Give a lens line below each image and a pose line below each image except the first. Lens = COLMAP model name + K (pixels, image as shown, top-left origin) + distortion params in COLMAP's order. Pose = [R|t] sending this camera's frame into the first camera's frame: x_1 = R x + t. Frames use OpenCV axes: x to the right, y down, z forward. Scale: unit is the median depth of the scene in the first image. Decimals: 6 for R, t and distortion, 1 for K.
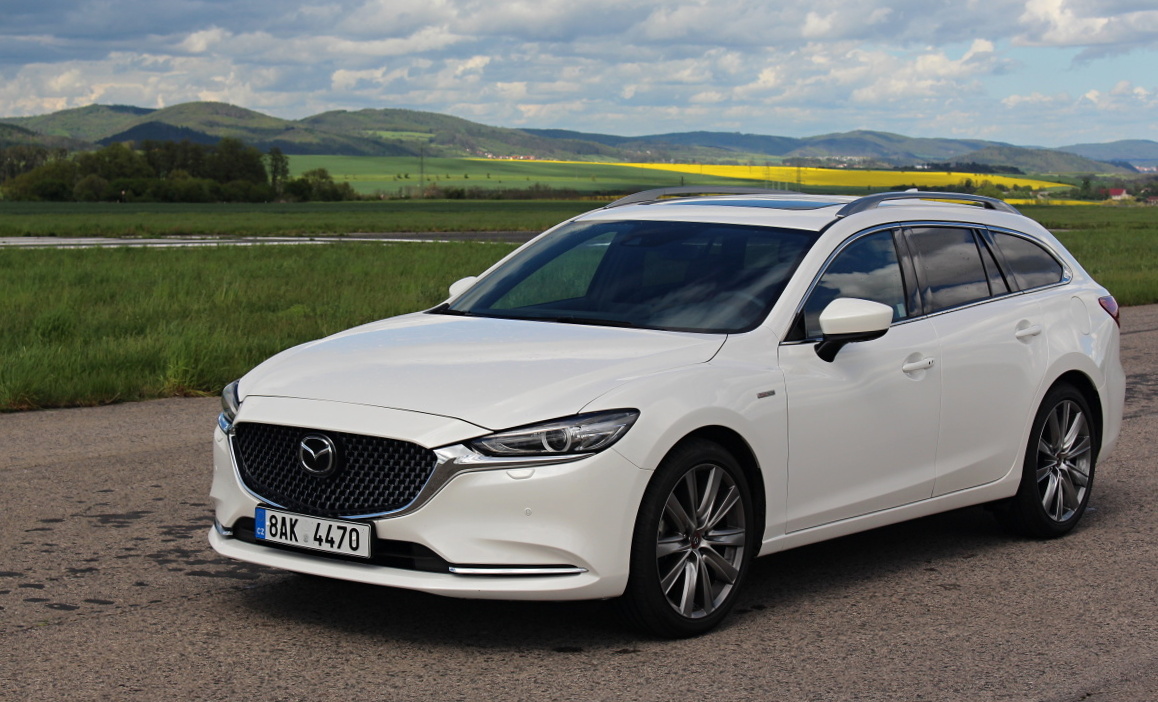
lens RADIAL K [[2533.2, 0, 579.0], [0, 2533.2, 351.0], [0, 0, 1]] dist [0.012019, 0.097539]
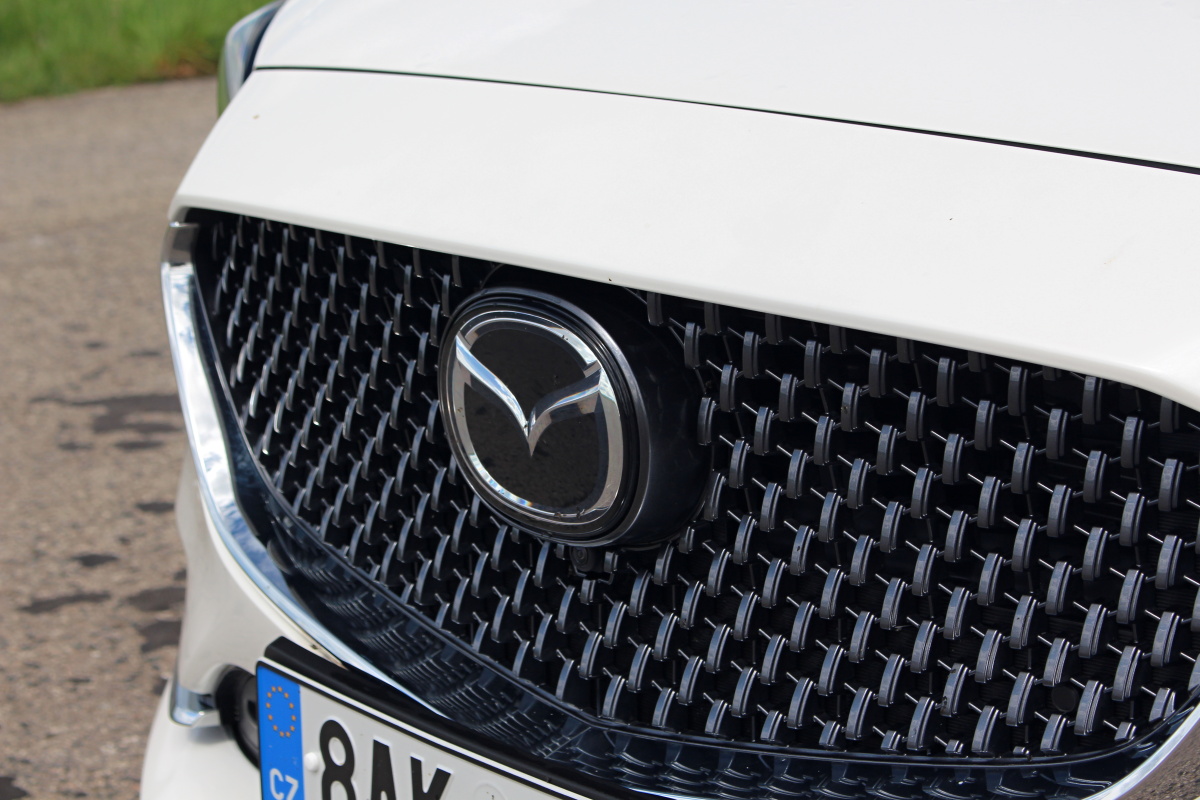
lens RADIAL K [[2879.8, 0, 600.0], [0, 2879.8, 400.0], [0, 0, 1]] dist [0.025773, 0.246085]
pose [[0.983814, -0.001862, -0.179182, -0.065018], [0.028096, 0.989181, 0.143986, 0.012064], [0.176976, -0.146690, 0.973222, 0.816529]]
